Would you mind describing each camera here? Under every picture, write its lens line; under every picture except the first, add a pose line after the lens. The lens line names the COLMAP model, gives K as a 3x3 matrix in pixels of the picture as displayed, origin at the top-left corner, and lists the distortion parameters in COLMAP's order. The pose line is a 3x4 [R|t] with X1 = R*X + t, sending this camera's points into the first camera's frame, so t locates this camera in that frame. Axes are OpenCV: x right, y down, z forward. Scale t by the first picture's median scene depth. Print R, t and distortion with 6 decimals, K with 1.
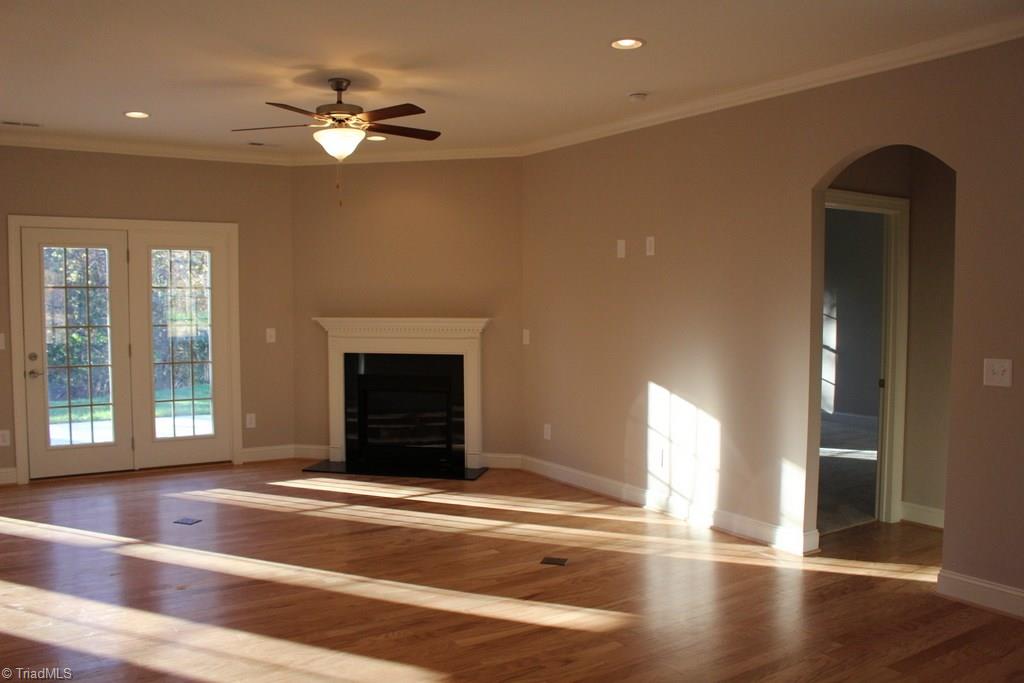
lens RADIAL K [[853.3, 0, 496.4], [0, 853.3, 343.1], [0, 0, 1]] dist [-0.145256, 0.108860]
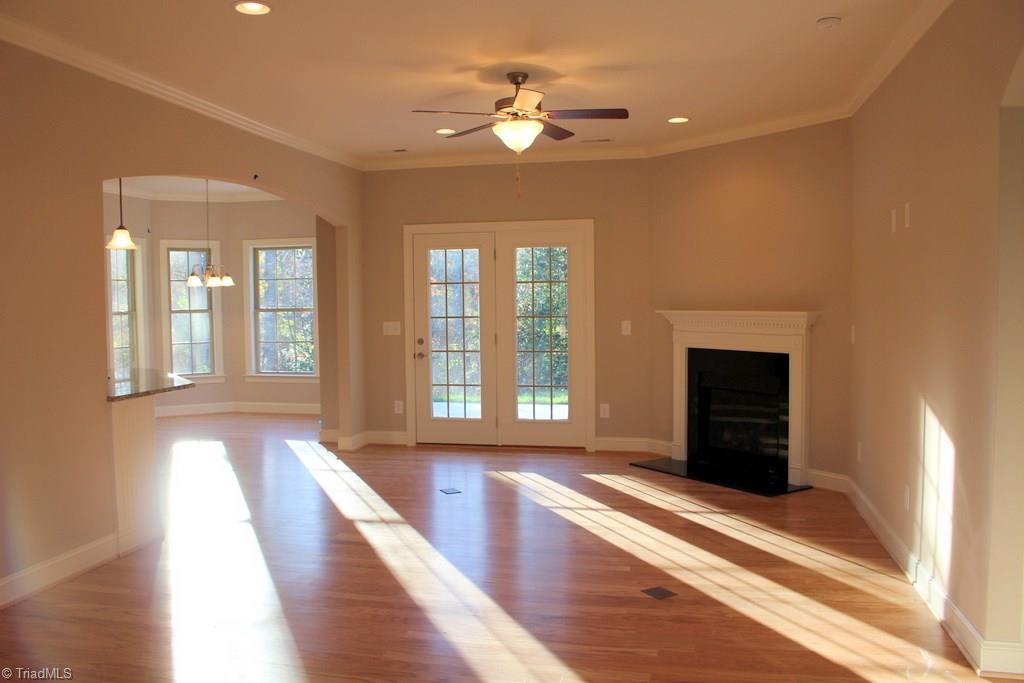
lens RADIAL K [[853.3, 0, 514.9], [0, 853.3, 338.0], [0, 0, 1]] dist [-0.145256, 0.108860]
pose [[0.709026, 0.023656, -0.704785, 0.371089], [-0.026121, 0.999632, 0.007275, -0.001088], [0.704698, 0.013252, 0.709383, 0.193051]]
